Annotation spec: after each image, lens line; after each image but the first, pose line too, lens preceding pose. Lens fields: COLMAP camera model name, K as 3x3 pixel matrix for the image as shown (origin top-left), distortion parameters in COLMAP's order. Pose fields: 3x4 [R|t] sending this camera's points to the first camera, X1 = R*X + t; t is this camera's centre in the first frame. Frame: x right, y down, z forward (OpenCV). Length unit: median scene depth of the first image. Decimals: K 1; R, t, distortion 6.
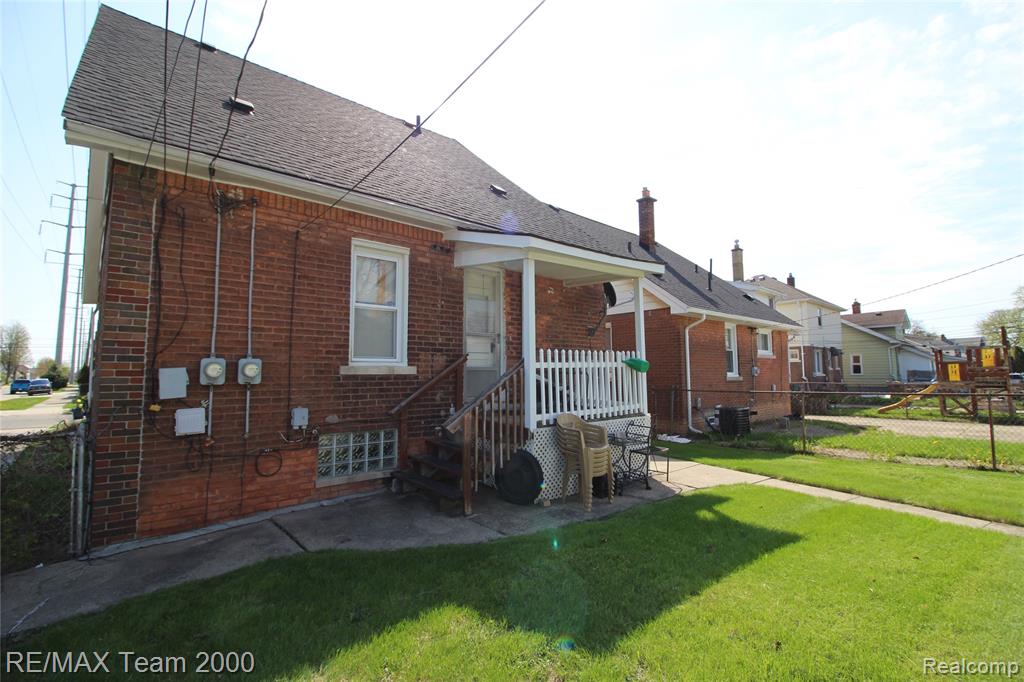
lens RADIAL K [[472.2, 0, 514.4], [0, 472.2, 332.0], [0, 0, 1]] dist [-0.000236, -0.008464]
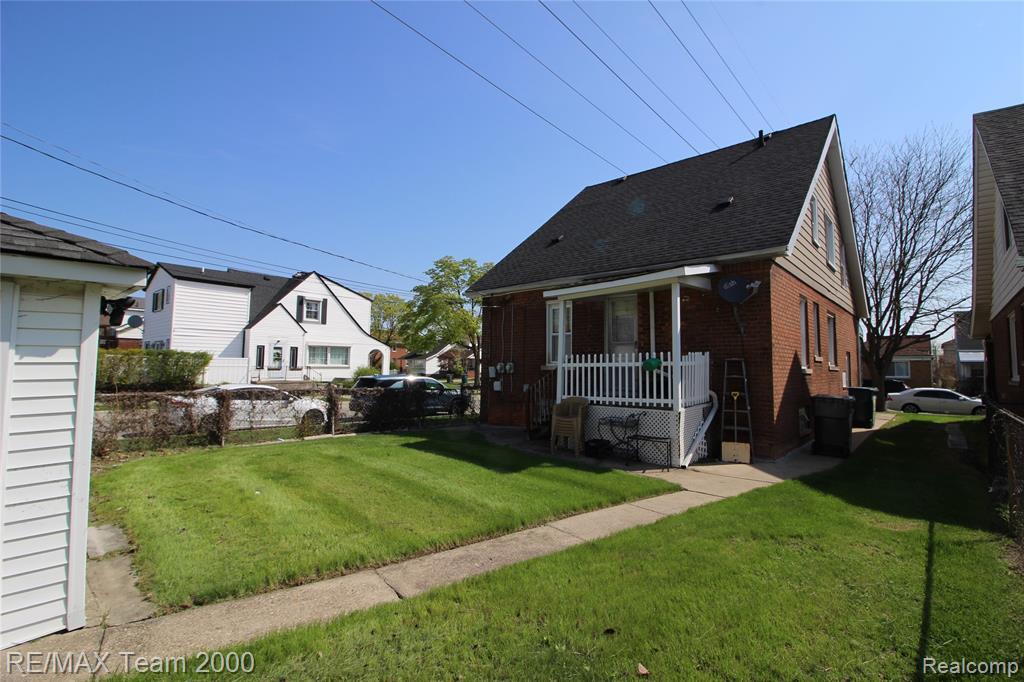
lens RADIAL K [[472.2, 0, 514.4], [0, 472.2, 332.0], [0, 0, 1]] dist [-0.000236, -0.008464]
pose [[0.114454, -0.068315, -0.991077, 1.465123], [0.075033, 0.995378, -0.059946, 0.036920], [0.990591, -0.067503, 0.119051, 0.575835]]
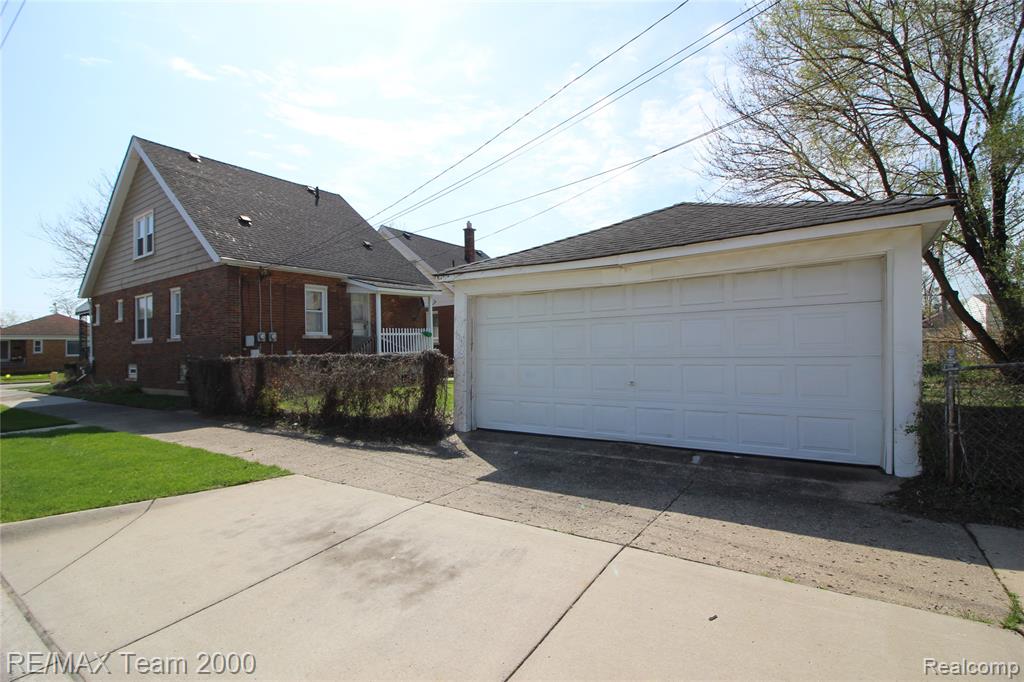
lens RADIAL K [[472.2, 0, 514.4], [0, 472.2, 332.0], [0, 0, 1]] dist [-0.000236, -0.008464]
pose [[0.968554, -0.007184, 0.248698, 0.100974], [-0.006443, 0.998524, 0.053936, -0.081643], [-0.248719, -0.053842, 0.967078, -1.590690]]
